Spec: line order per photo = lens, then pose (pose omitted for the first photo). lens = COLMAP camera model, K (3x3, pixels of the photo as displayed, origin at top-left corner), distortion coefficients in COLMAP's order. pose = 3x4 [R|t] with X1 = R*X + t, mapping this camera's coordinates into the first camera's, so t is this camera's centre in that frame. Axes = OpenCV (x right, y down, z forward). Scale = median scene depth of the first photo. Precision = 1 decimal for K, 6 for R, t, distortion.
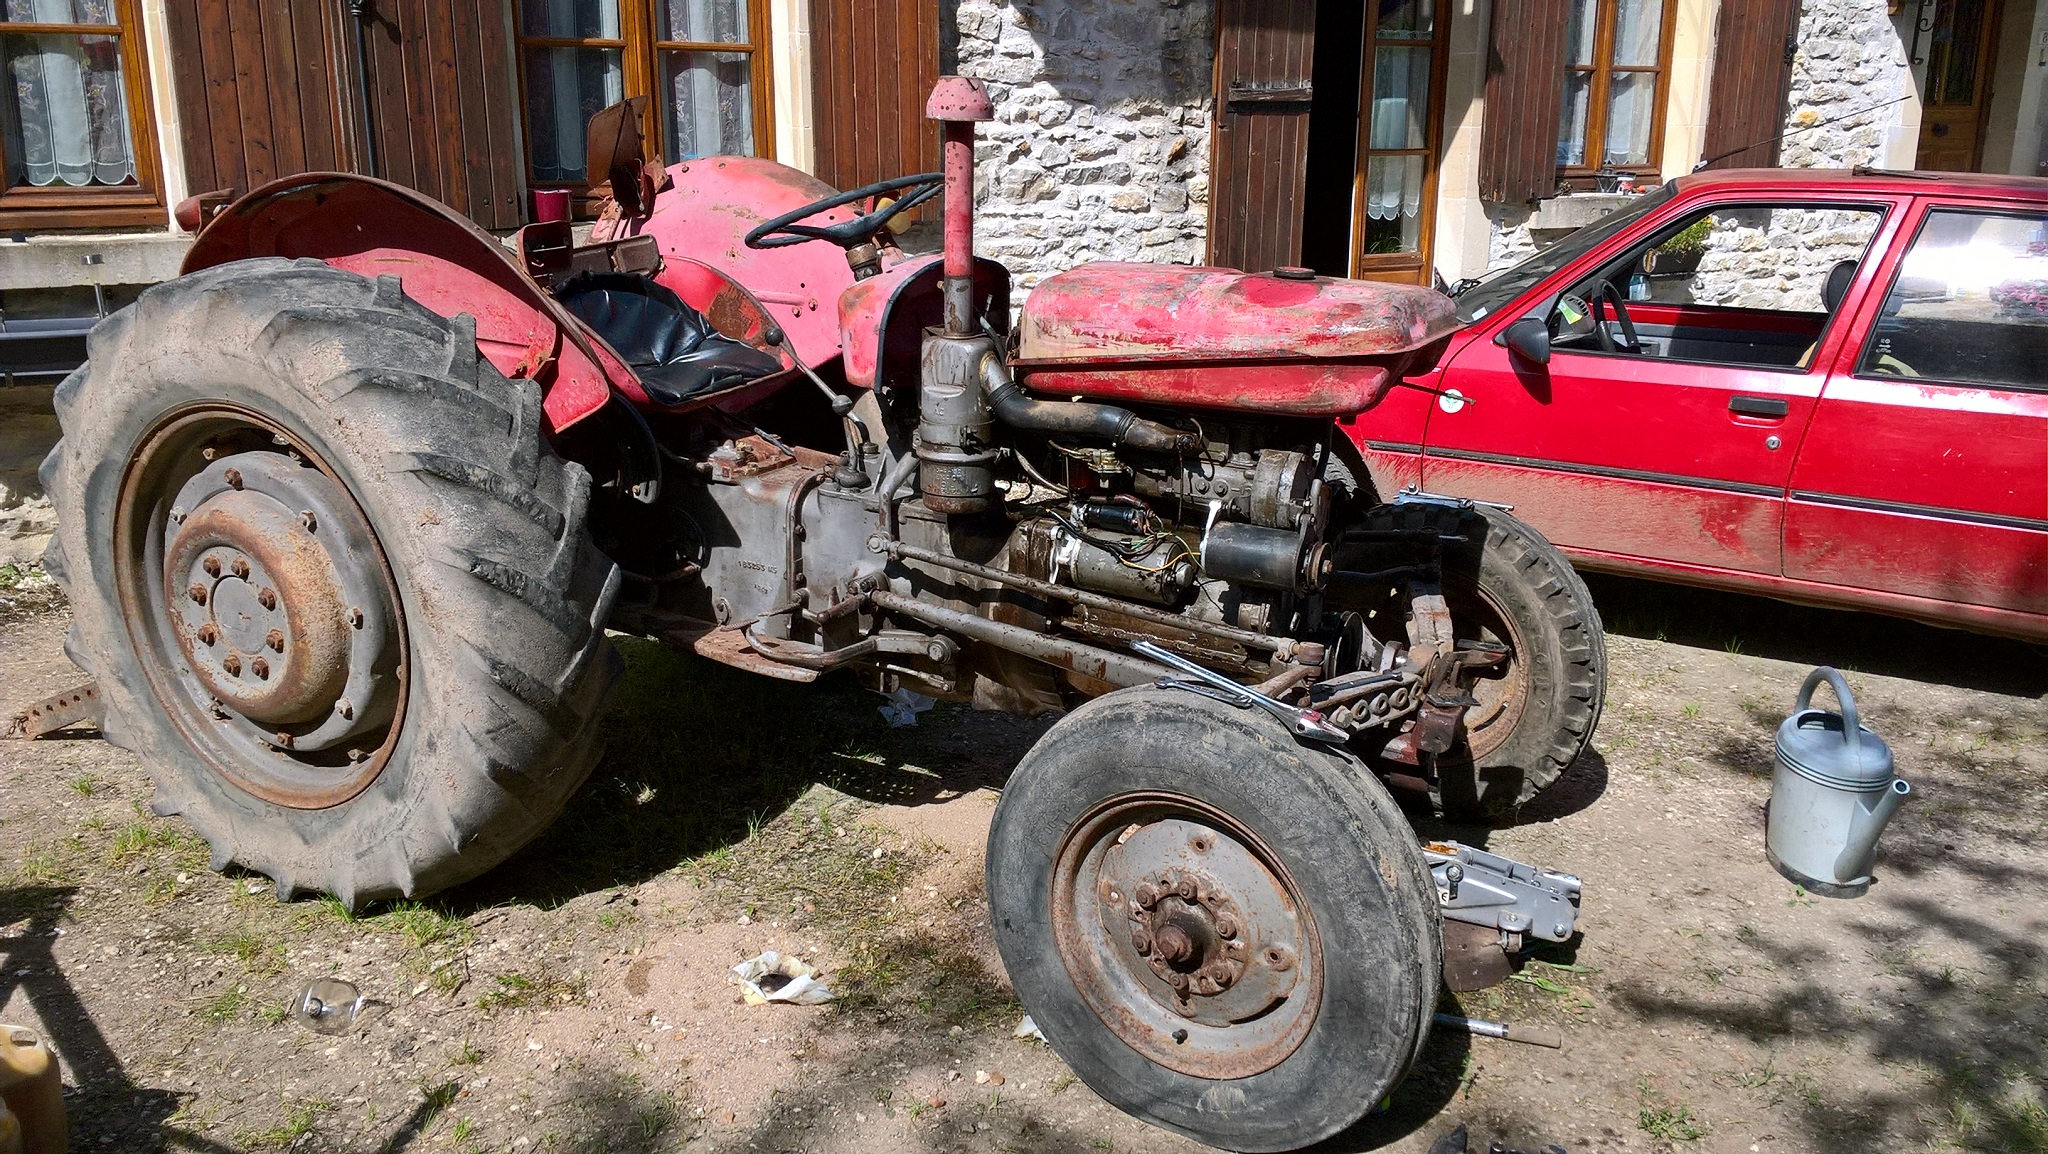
lens RADIAL K [[1685.0, 0, 1024.0], [0, 1685.0, 577.0], [0, 0, 1]] dist [0.107166, -0.156961]
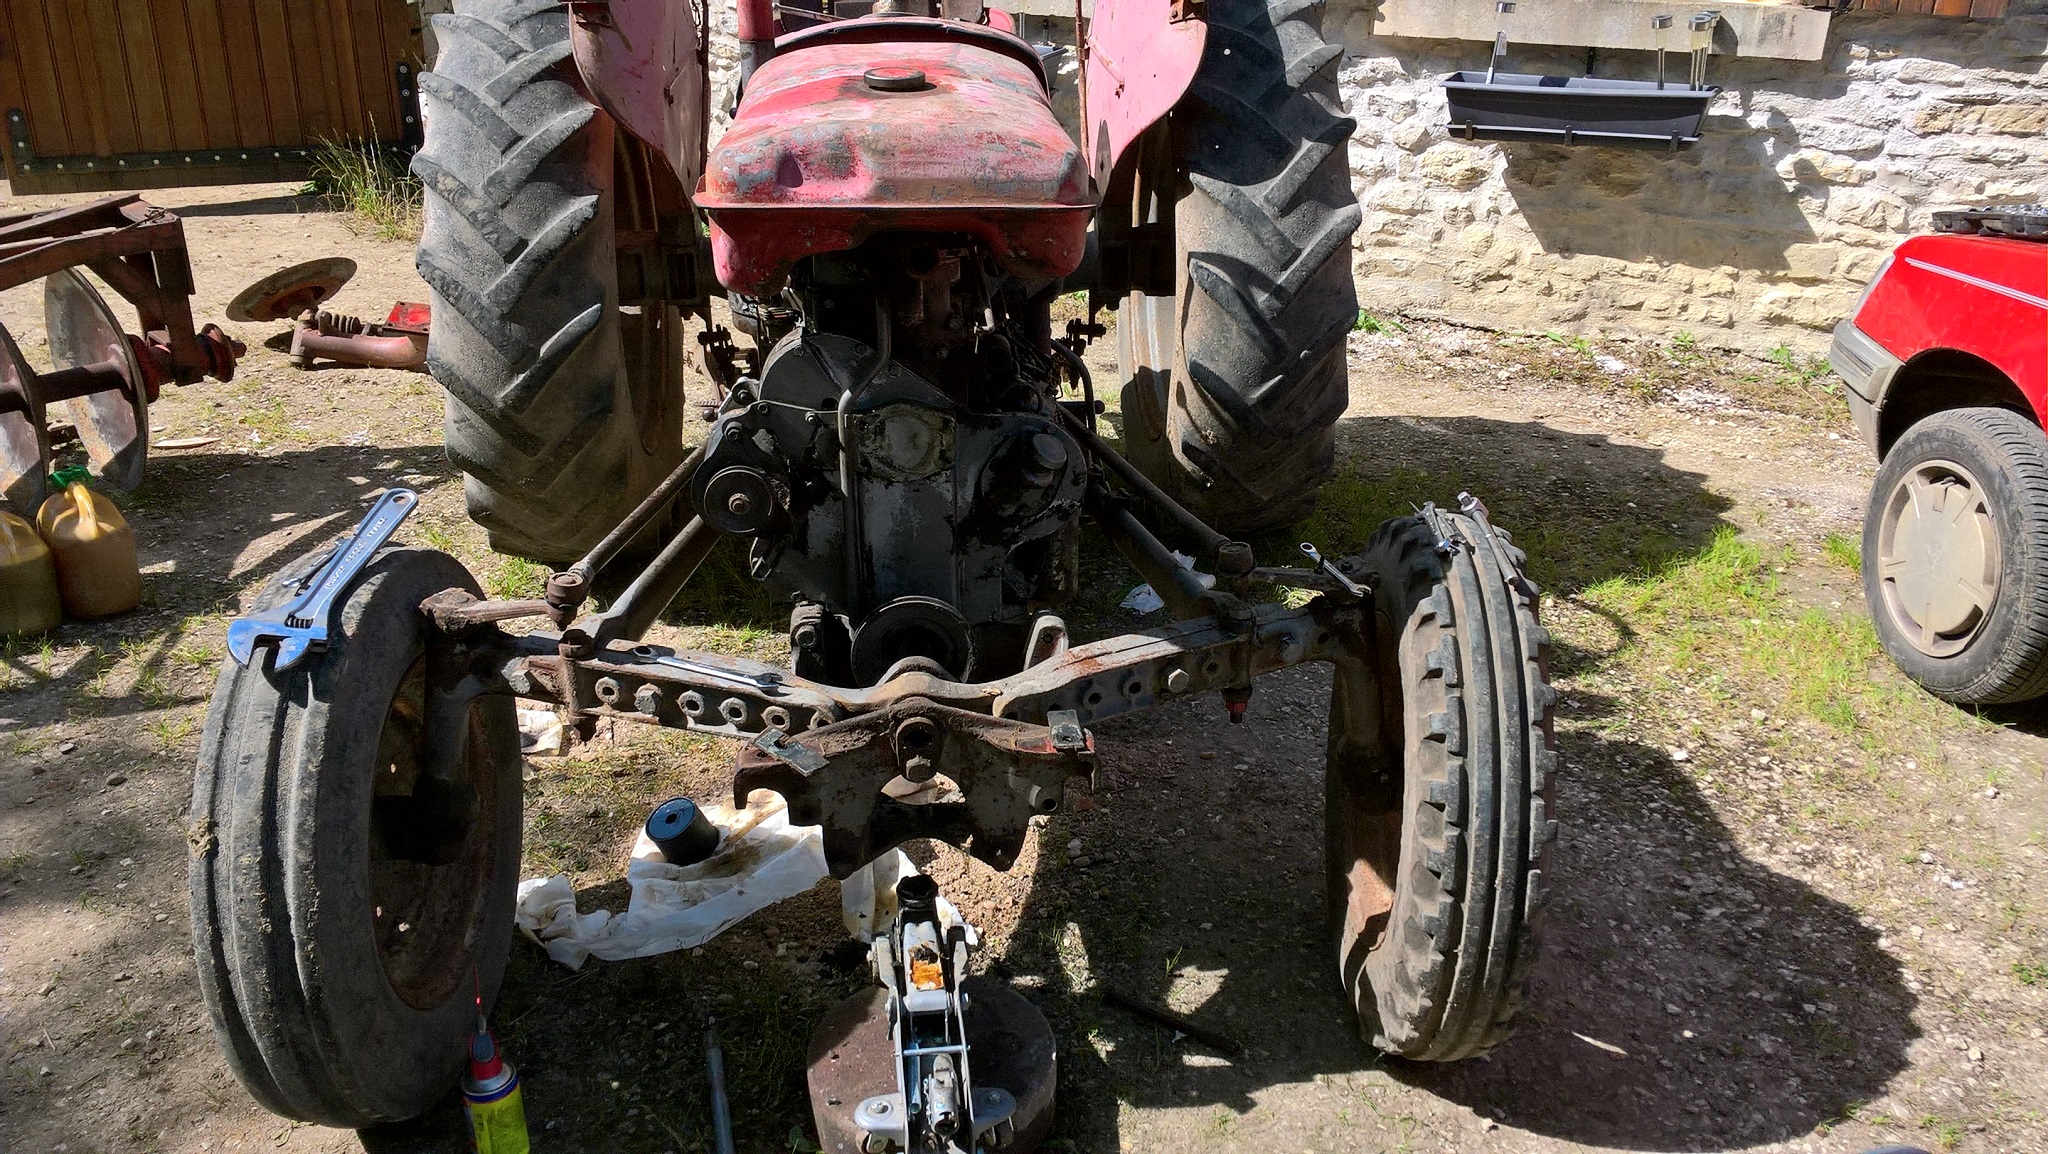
lens RADIAL K [[1685.0, 0, 1024.0], [0, 1685.0, 577.0], [0, 0, 1]] dist [0.107166, -0.156961]
pose [[0.544188, 0.334702, -0.769307, 0.745748], [-0.229897, 0.941366, 0.246936, -0.165961], [0.806849, 0.042482, 0.589228, 0.621515]]
